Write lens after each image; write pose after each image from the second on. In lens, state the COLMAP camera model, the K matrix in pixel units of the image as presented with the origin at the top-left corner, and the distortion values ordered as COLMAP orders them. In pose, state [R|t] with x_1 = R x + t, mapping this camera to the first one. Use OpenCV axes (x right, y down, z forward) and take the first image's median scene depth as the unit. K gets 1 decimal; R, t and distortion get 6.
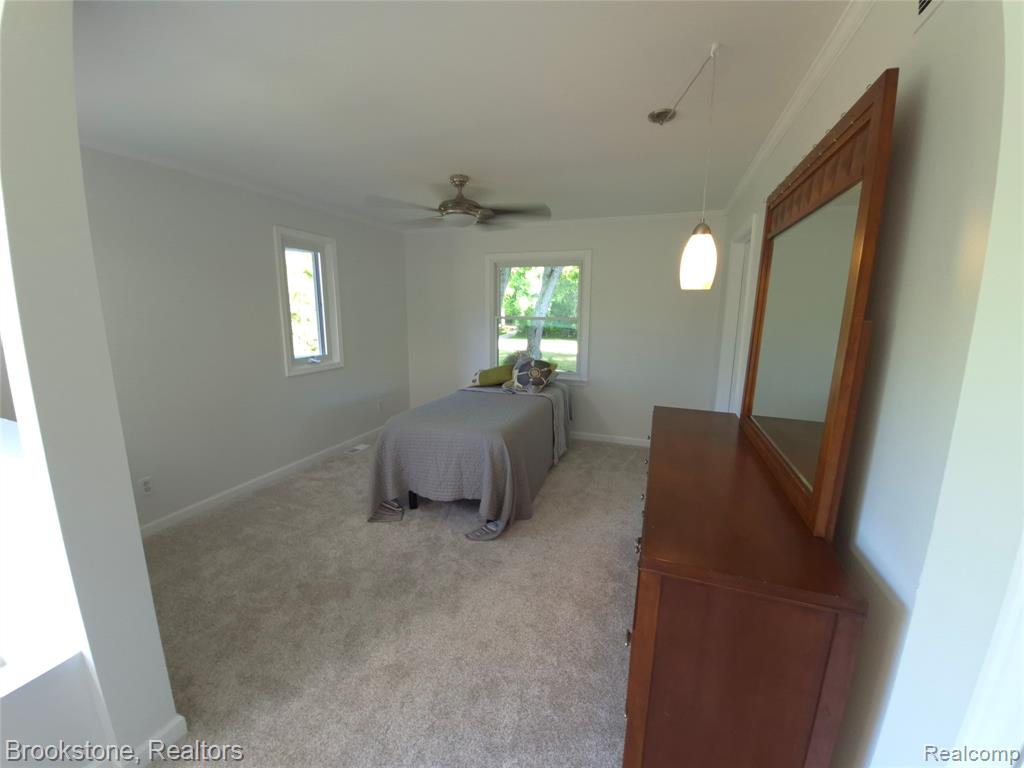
lens RADIAL K [[402.5, 0, 516.6], [0, 402.5, 381.0], [0, 0, 1]] dist [-0.001259, -0.011051]
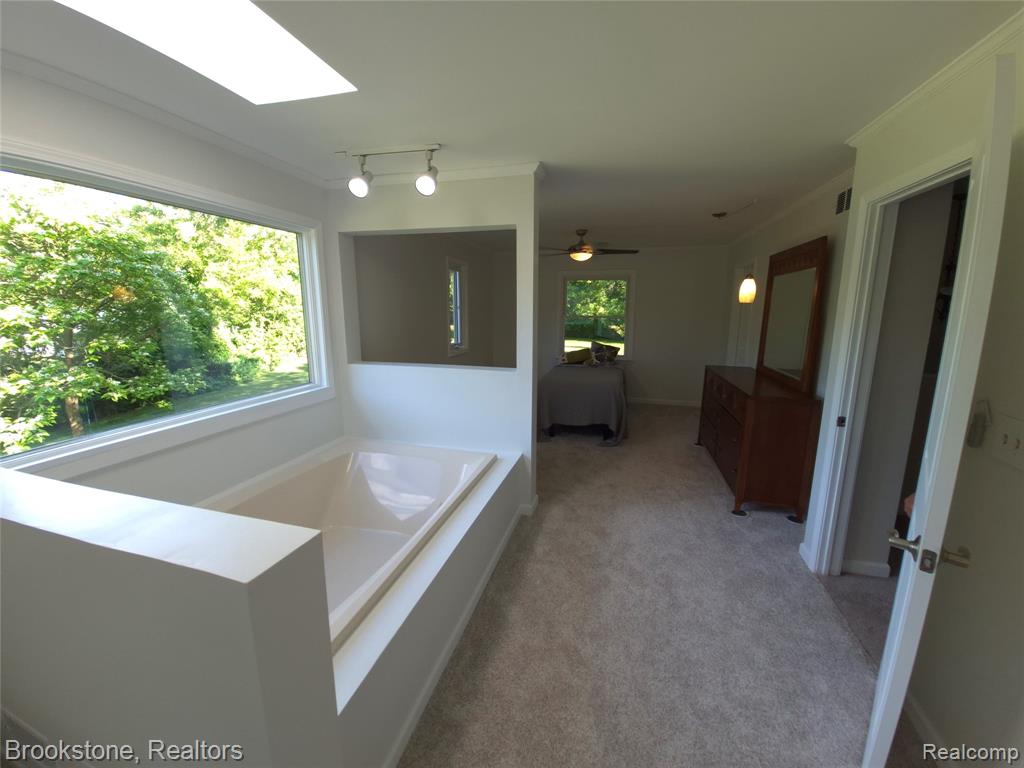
lens RADIAL K [[403.2, 0, 514.5], [0, 403.2, 377.1], [0, 0, 1]] dist [0.001978, -0.010779]
pose [[0.996843, -0.020484, 0.076711, -0.703519], [0.021127, 0.999748, -0.007581, 0.122524], [-0.076536, 0.009178, 0.997025, -0.784872]]
